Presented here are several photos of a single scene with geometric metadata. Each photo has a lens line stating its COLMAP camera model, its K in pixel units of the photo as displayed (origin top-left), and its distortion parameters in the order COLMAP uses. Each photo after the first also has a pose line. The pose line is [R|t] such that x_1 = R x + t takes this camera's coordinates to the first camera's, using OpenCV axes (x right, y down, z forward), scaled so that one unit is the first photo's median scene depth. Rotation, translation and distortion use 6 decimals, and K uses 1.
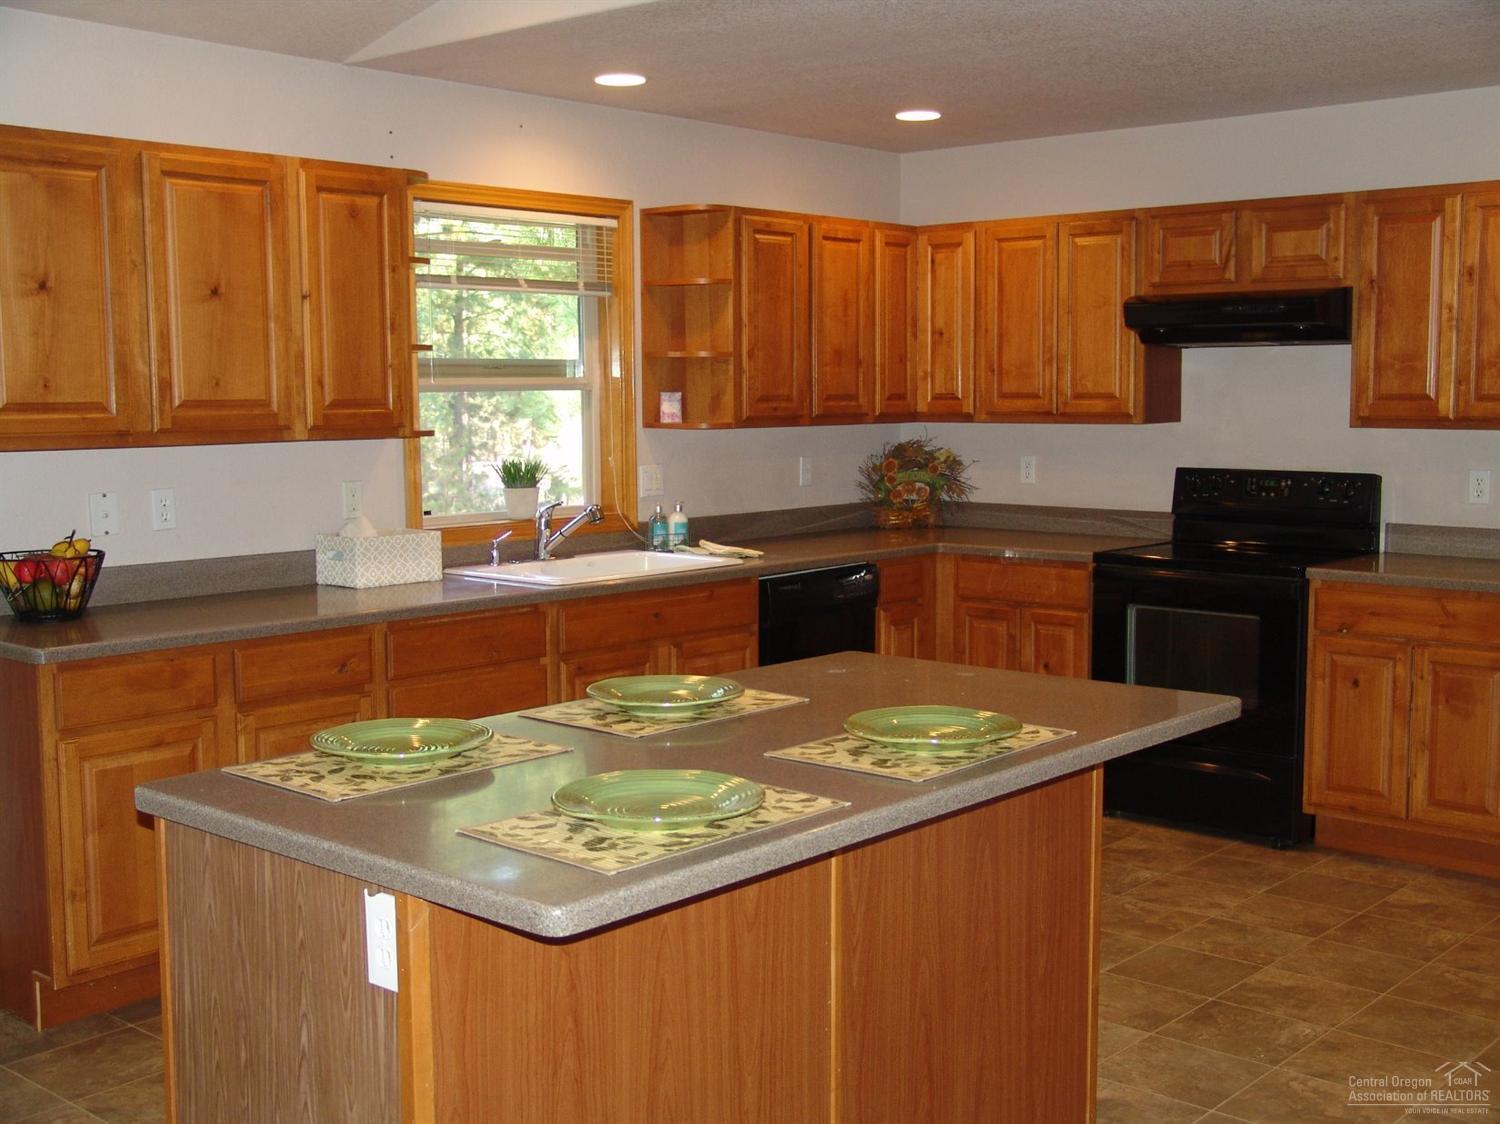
lens RADIAL K [[1734.8, 0, 750.0], [0, 1734.8, 562.0], [0, 0, 1]] dist [0.002884, 0.013922]
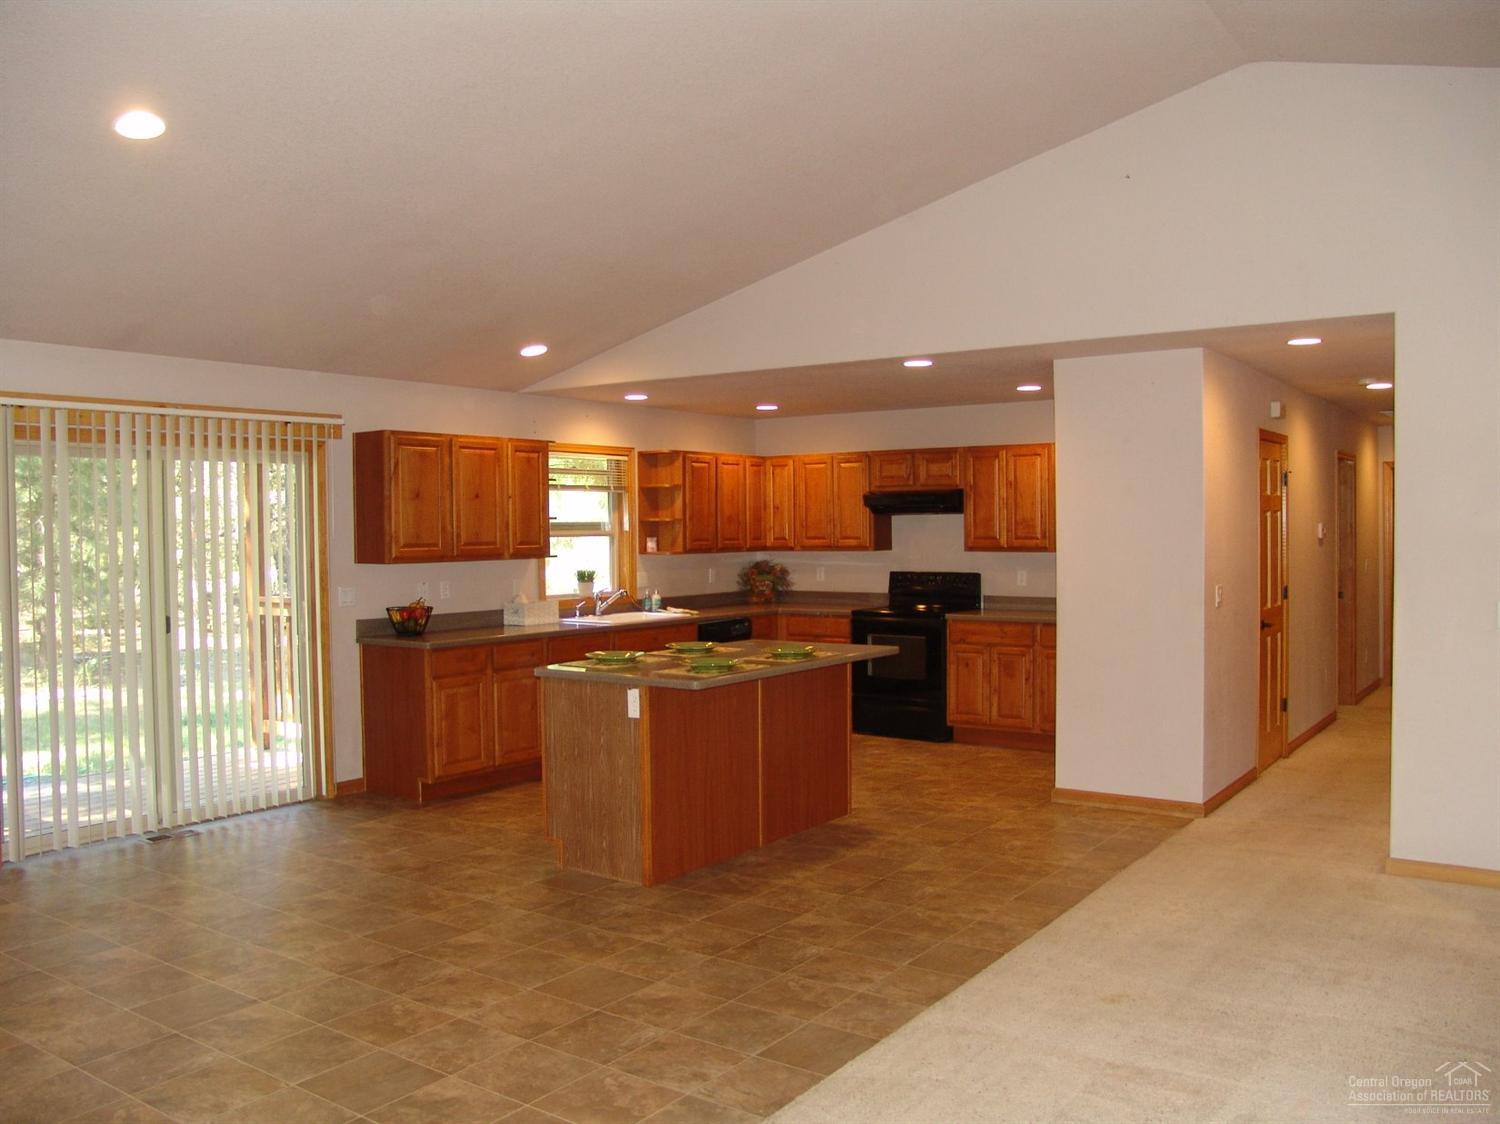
lens RADIAL K [[1252.2, 0, 750.0], [0, 1252.2, 562.0], [0, 0, 1]] dist [-0.090628, 0.015102]
pose [[0.994439, -0.007228, 0.105070, -0.092311], [0.015202, 0.997046, -0.075290, 0.050795], [-0.104215, 0.076468, 0.991611, -0.542590]]
